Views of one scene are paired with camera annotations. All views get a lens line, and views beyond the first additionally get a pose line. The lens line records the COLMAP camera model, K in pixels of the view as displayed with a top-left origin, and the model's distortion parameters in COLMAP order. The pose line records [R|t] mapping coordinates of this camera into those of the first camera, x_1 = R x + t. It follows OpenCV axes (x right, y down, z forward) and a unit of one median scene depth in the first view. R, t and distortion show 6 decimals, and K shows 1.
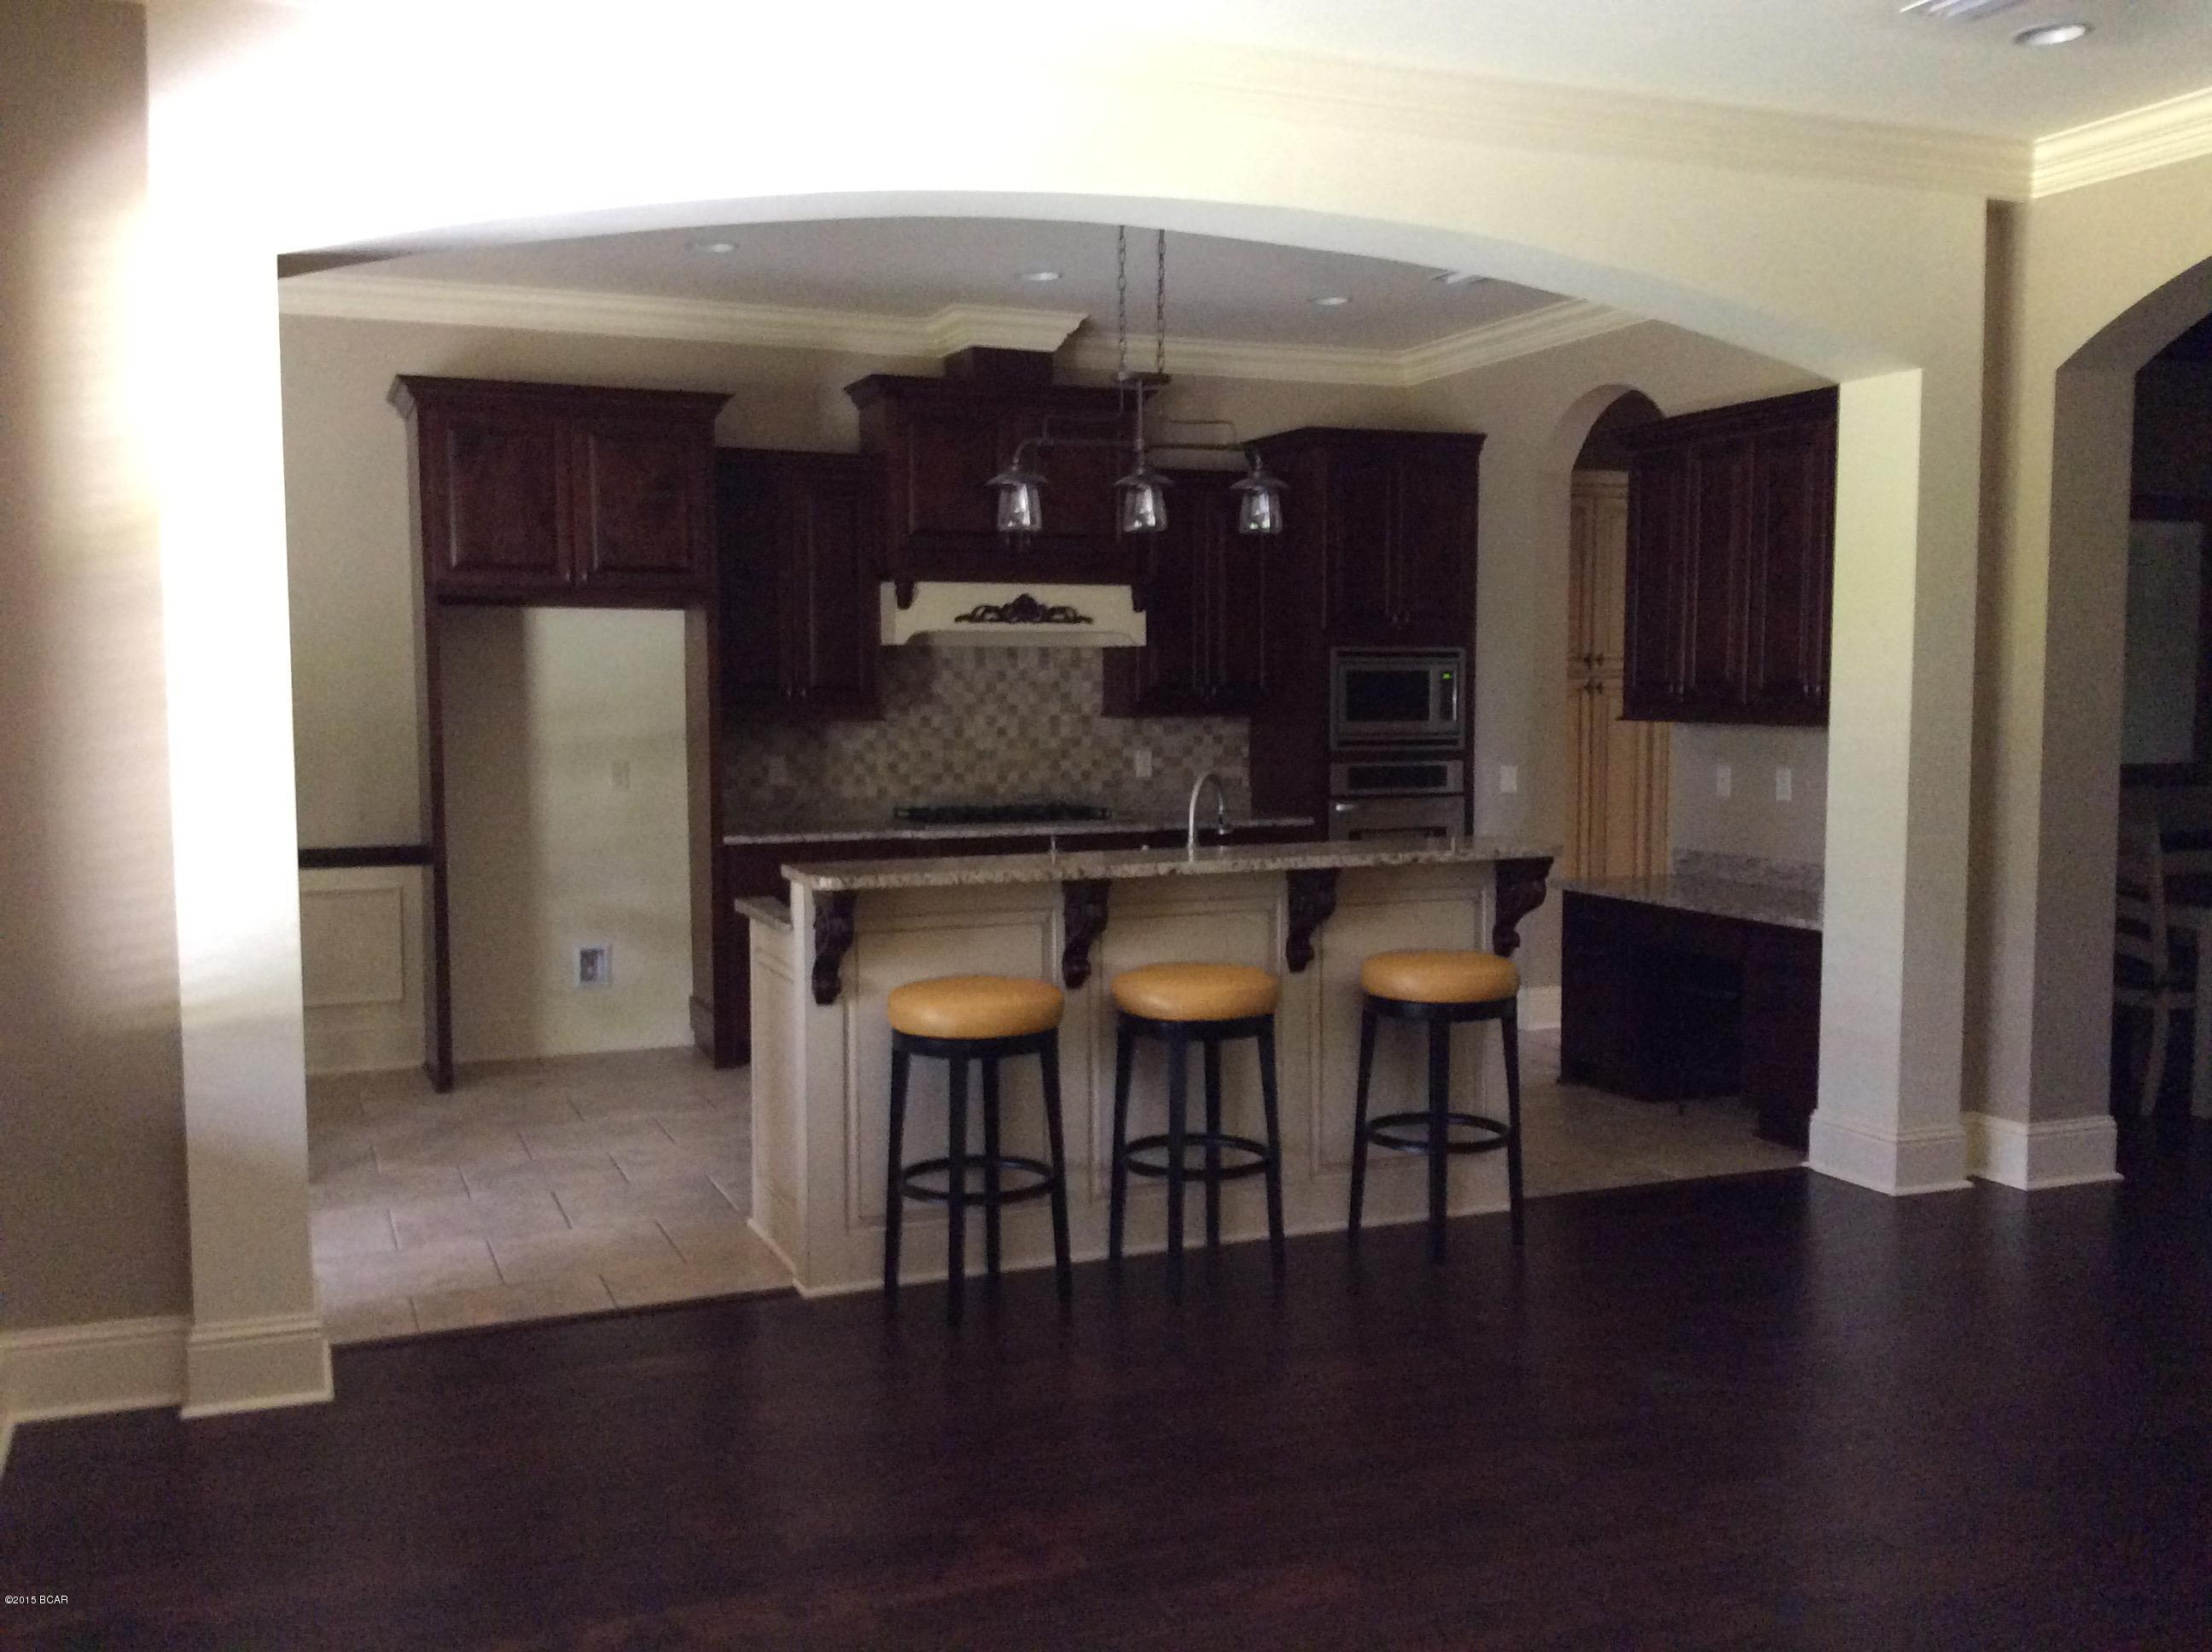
lens RADIAL K [[2021.7, 0, 1105.9], [0, 2021.7, 870.1], [0, 0, 1]] dist [0.149363, -0.306335]
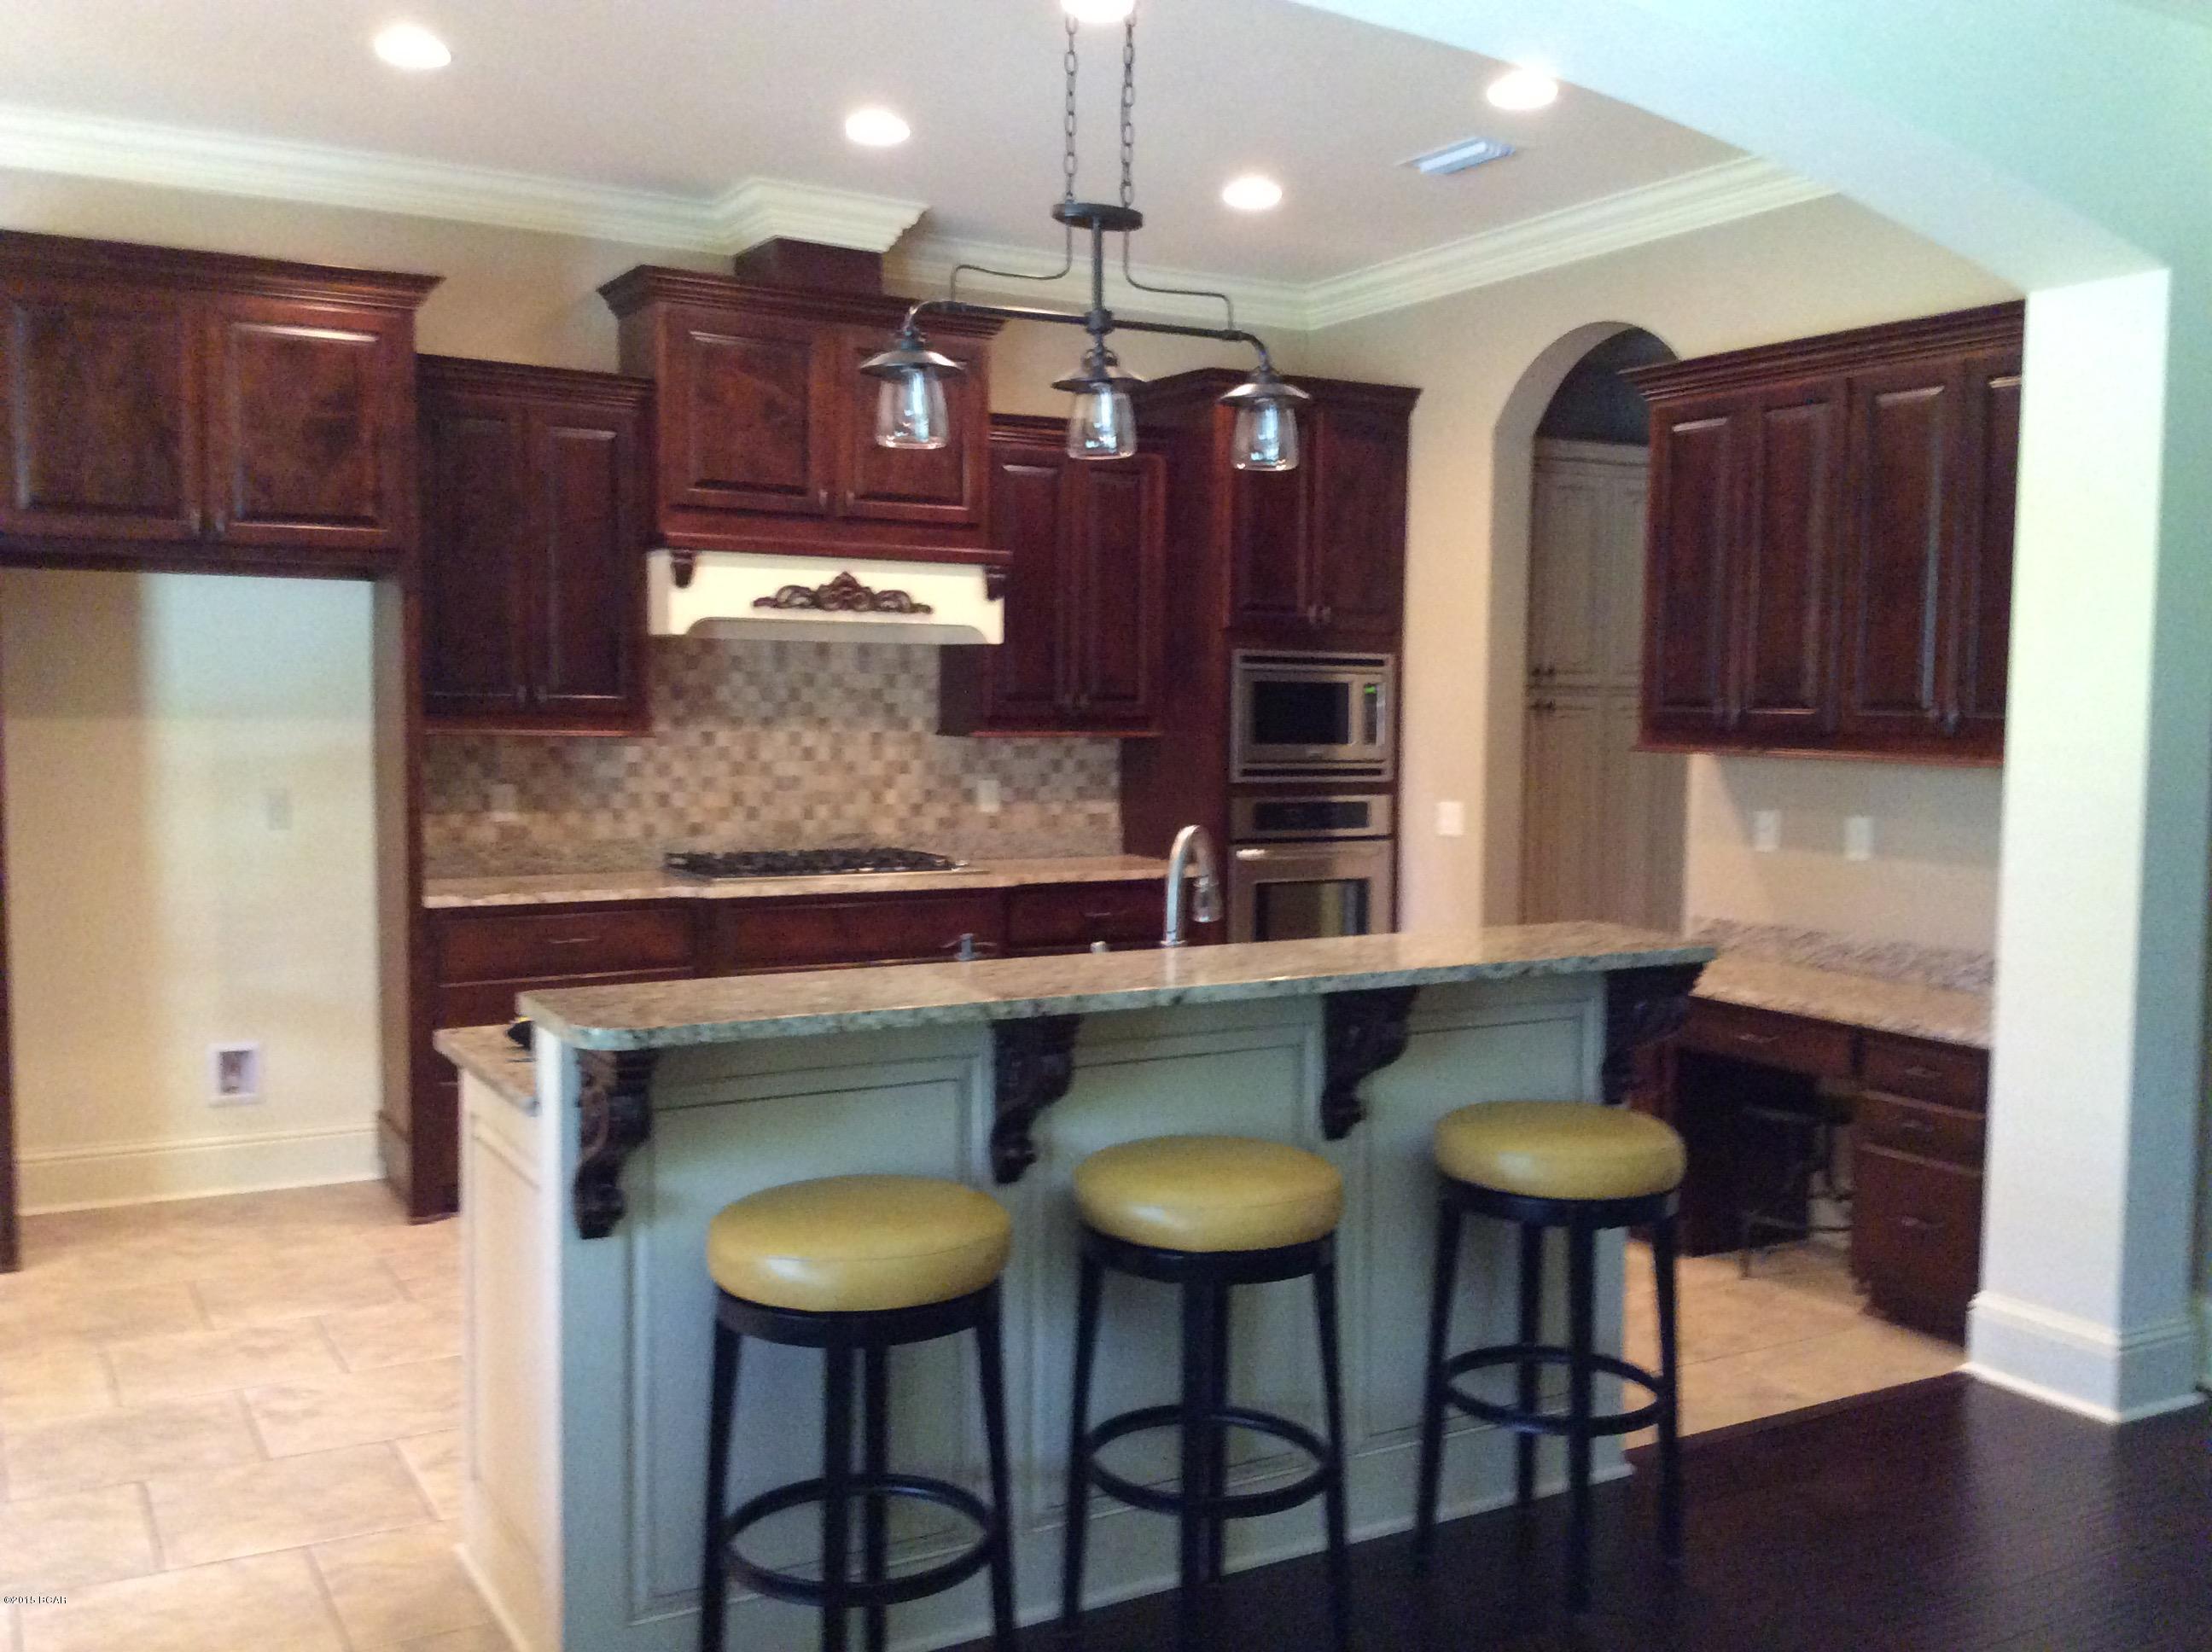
lens RADIAL K [[2021.7, 0, 1105.9], [0, 2021.7, 870.1], [0, 0, 1]] dist [0.149363, -0.306335]
pose [[0.991653, 0.002589, 0.128907, -0.041051], [-0.001868, 0.999982, -0.005710, -0.021030], [-0.128919, 0.005421, 0.991640, 0.237454]]
